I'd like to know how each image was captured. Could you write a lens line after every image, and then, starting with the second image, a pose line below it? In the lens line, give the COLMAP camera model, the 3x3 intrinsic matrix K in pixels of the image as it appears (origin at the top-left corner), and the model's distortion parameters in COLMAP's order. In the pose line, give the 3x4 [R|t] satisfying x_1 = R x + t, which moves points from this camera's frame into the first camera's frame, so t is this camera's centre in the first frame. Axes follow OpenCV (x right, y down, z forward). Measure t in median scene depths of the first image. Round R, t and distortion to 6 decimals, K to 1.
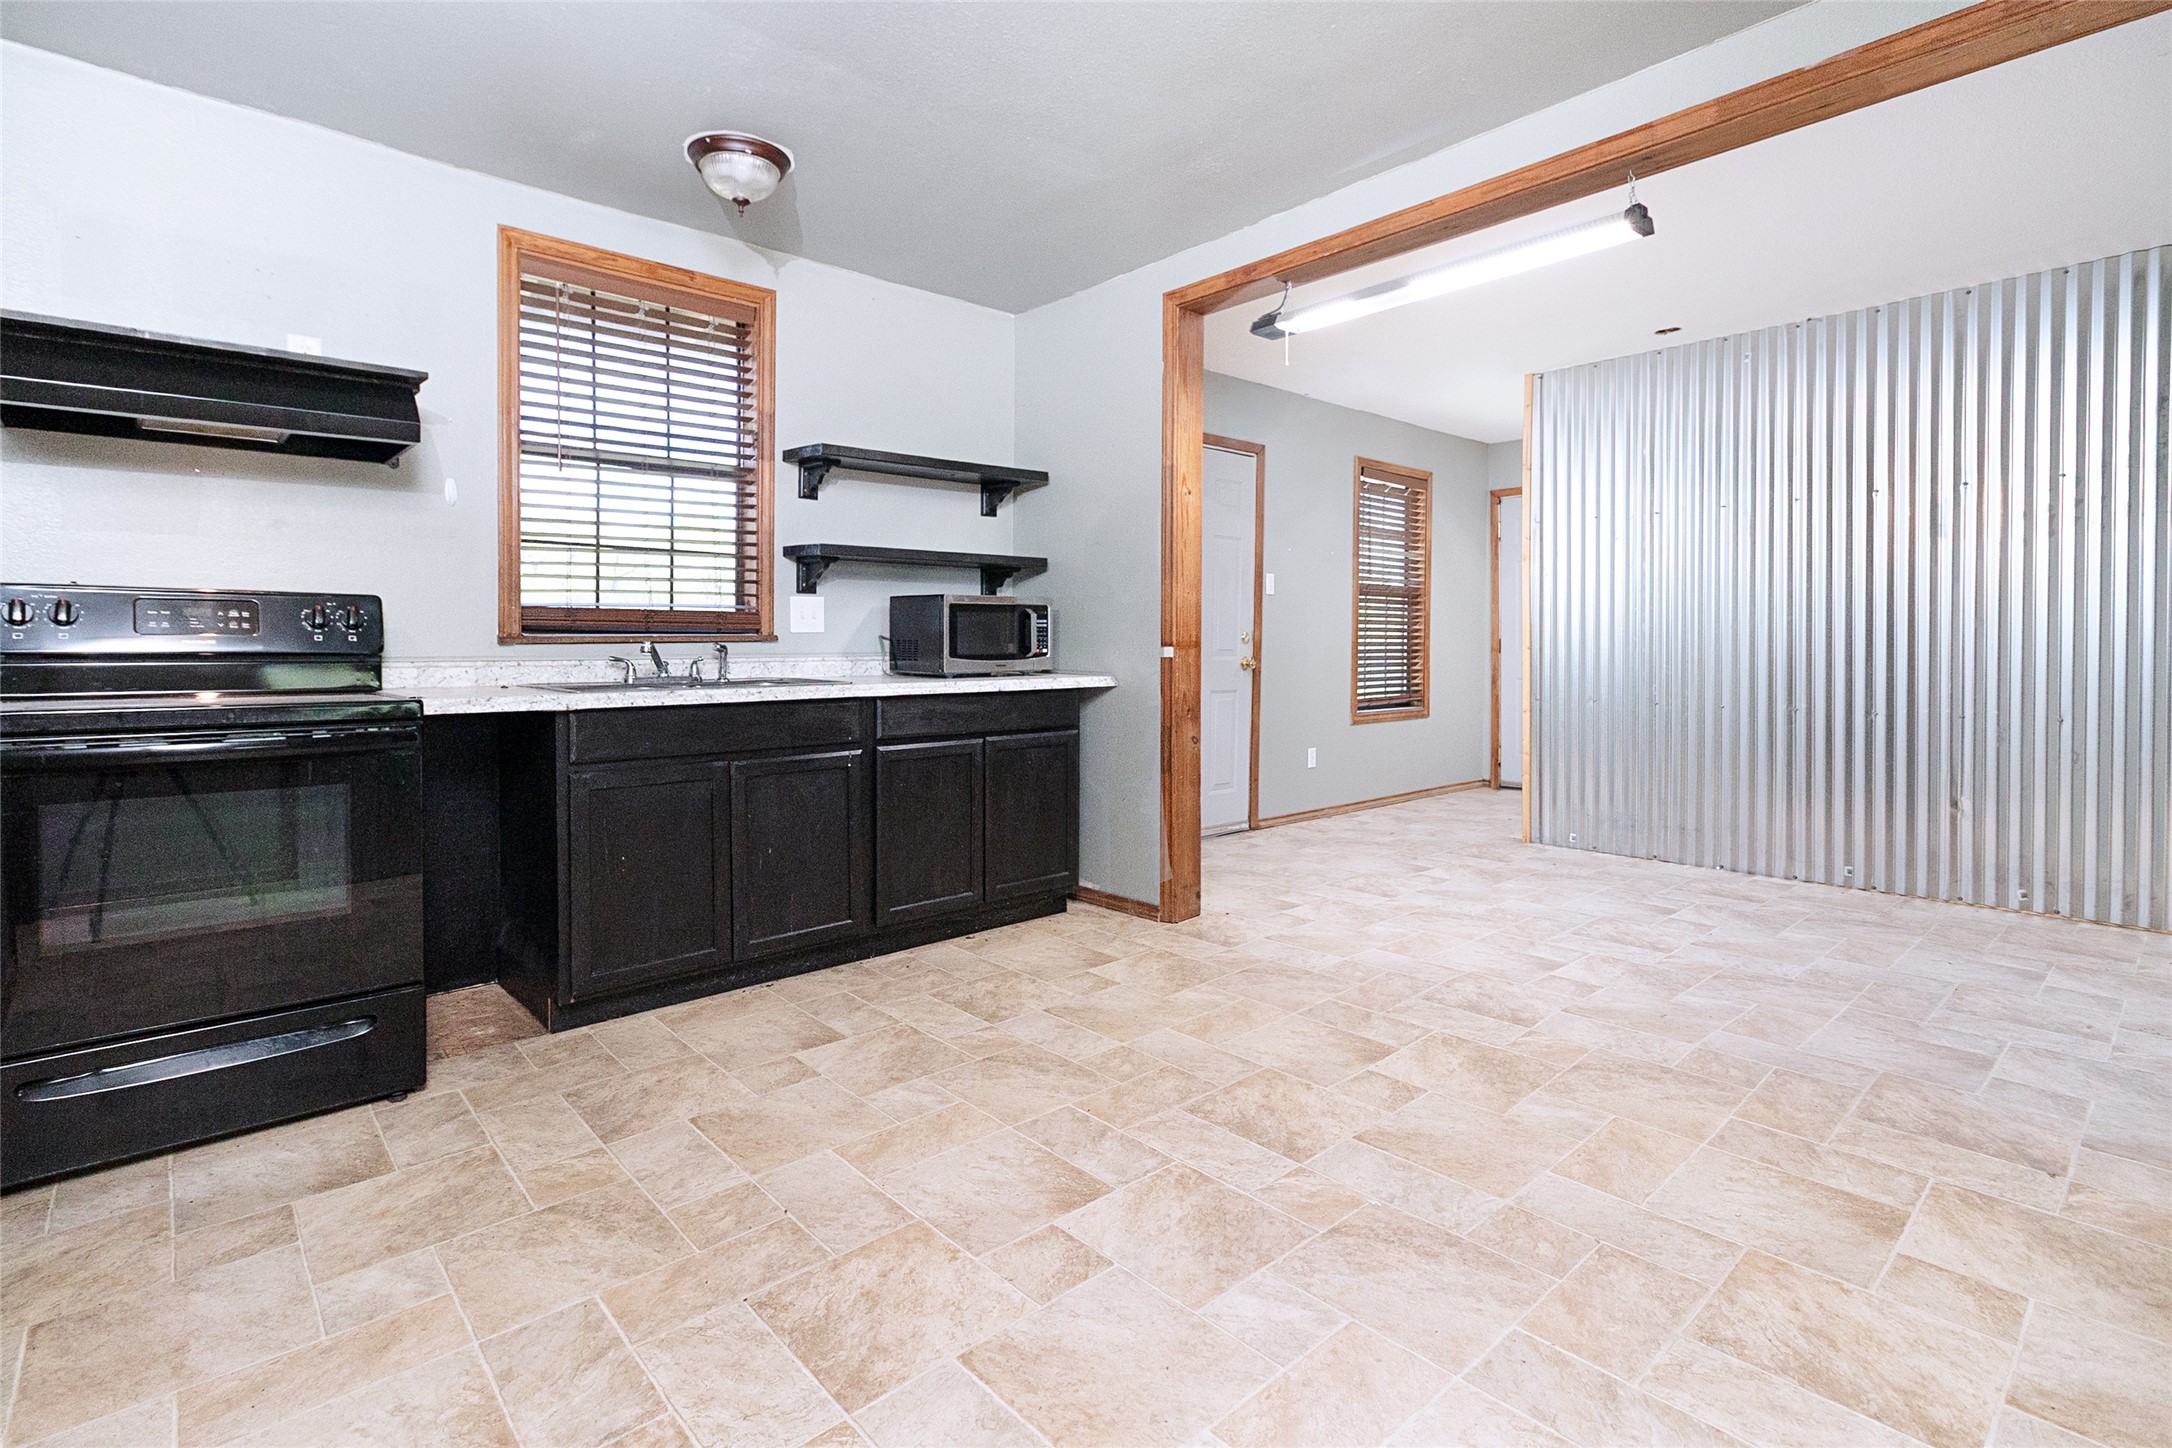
lens RADIAL K [[1003.7, 0, 1093.9], [0, 1003.7, 667.9], [0, 0, 1]] dist [-0.013178, 0.007429]
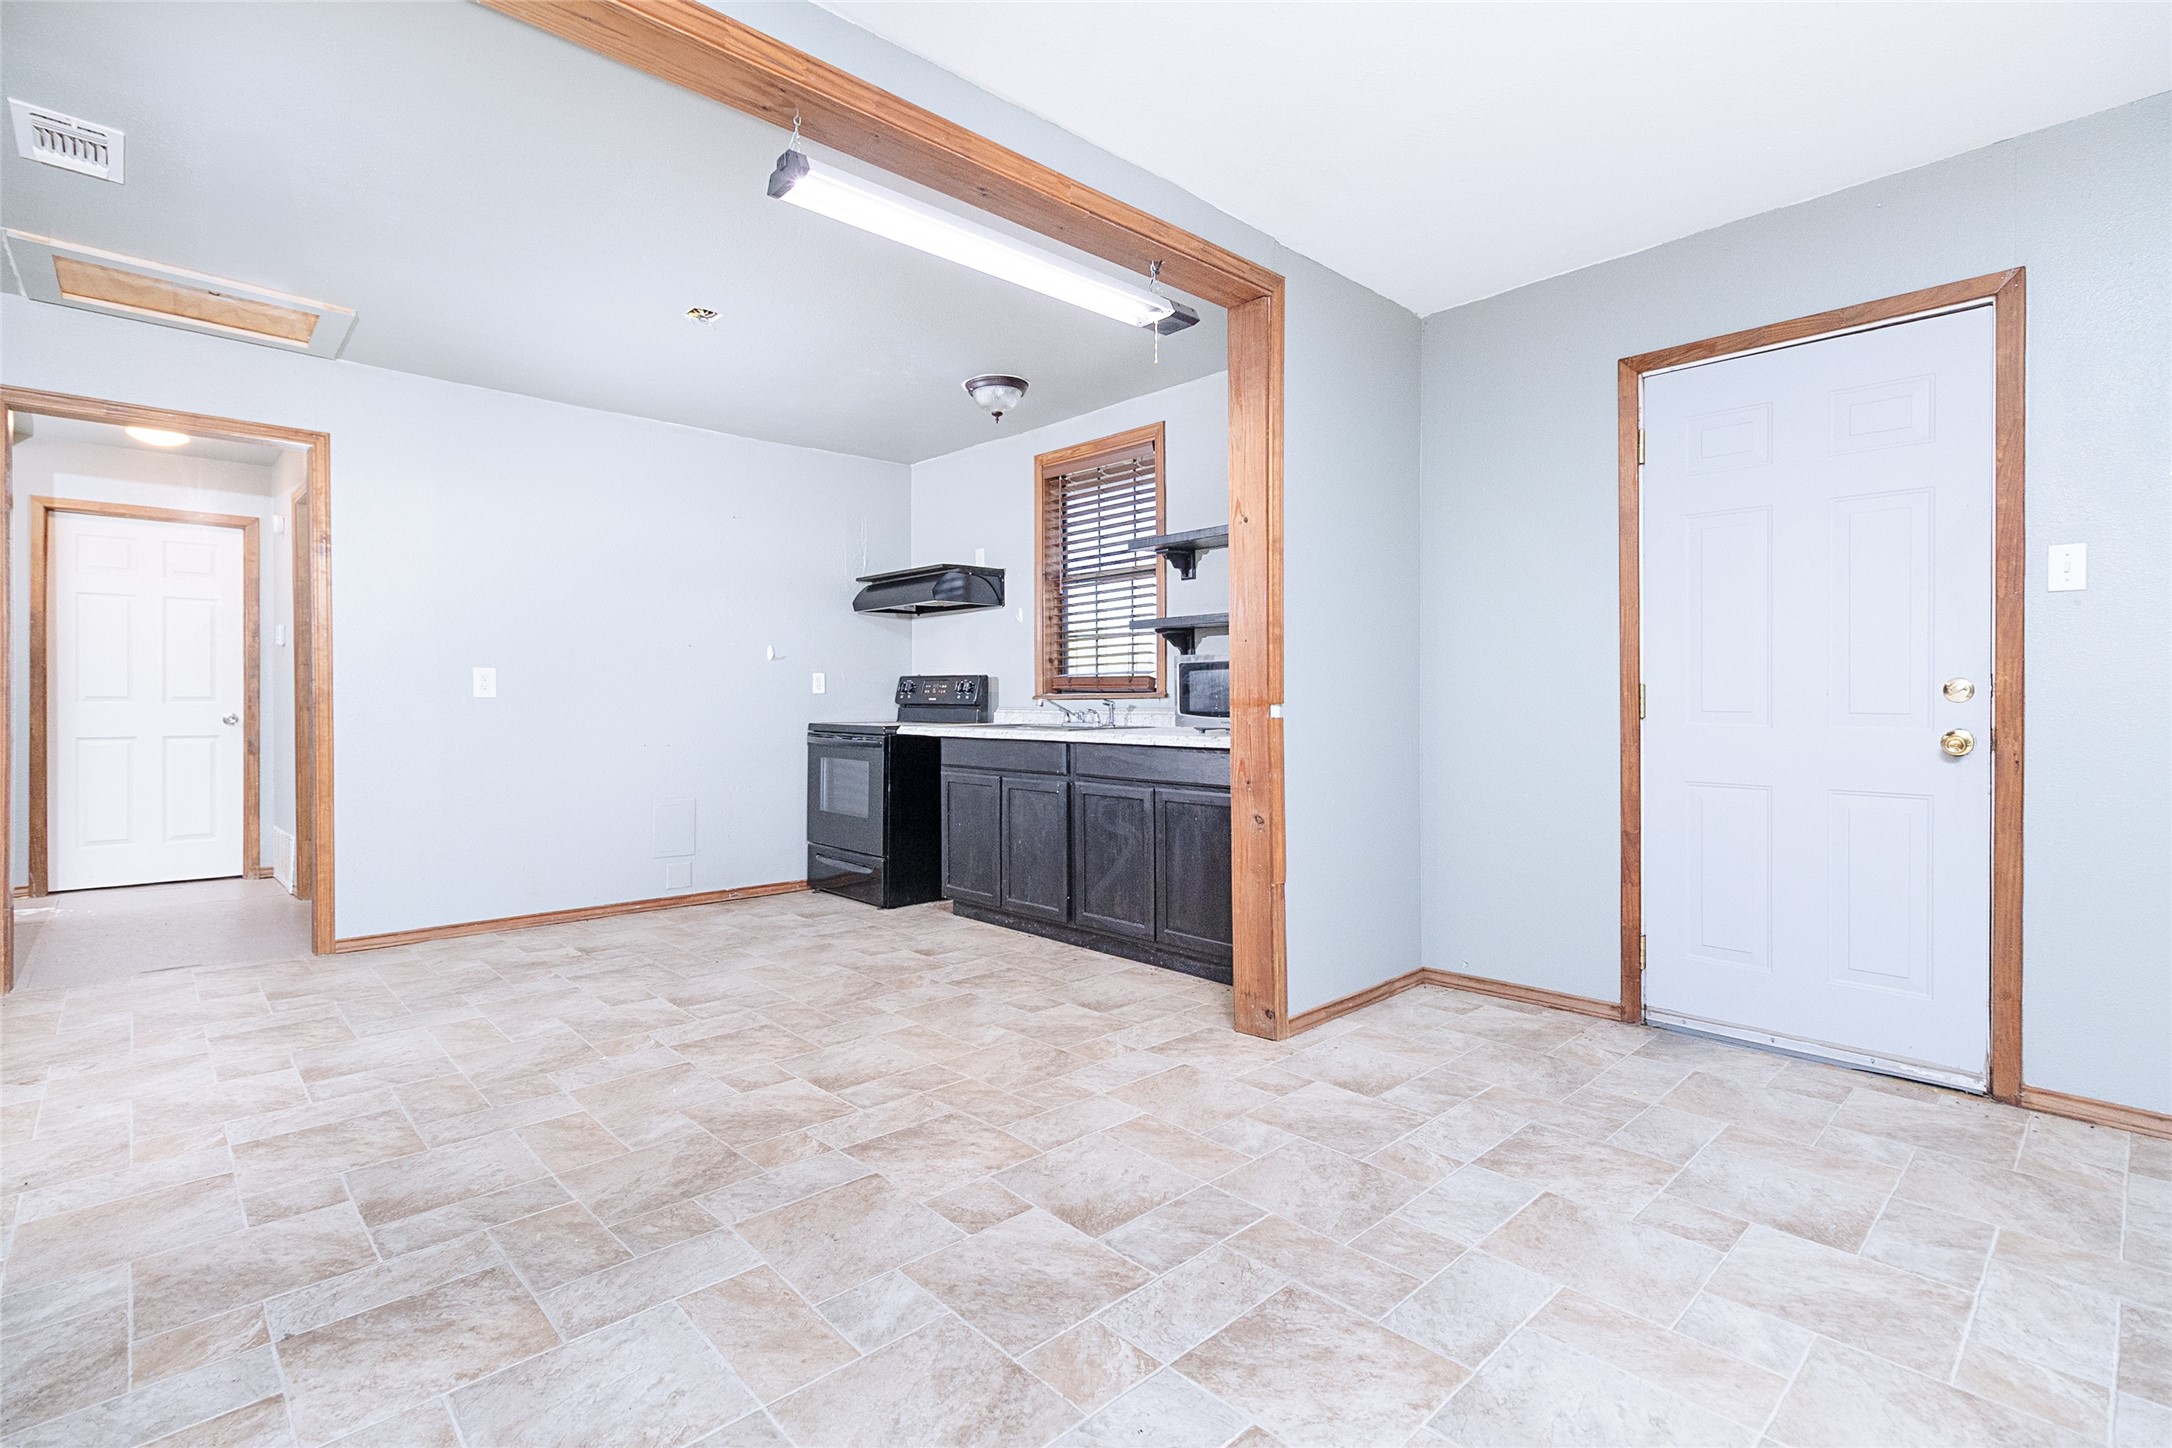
lens RADIAL K [[1038.3, 0, 1080.8], [0, 1038.3, 687.4], [0, 0, 1]] dist [-0.000442, 0.009236]
pose [[0.021558, -0.006209, -0.999748, 1.068583], [-0.020782, 0.999762, -0.006657, -0.031547], [0.999552, 0.020921, 0.021424, 0.938829]]
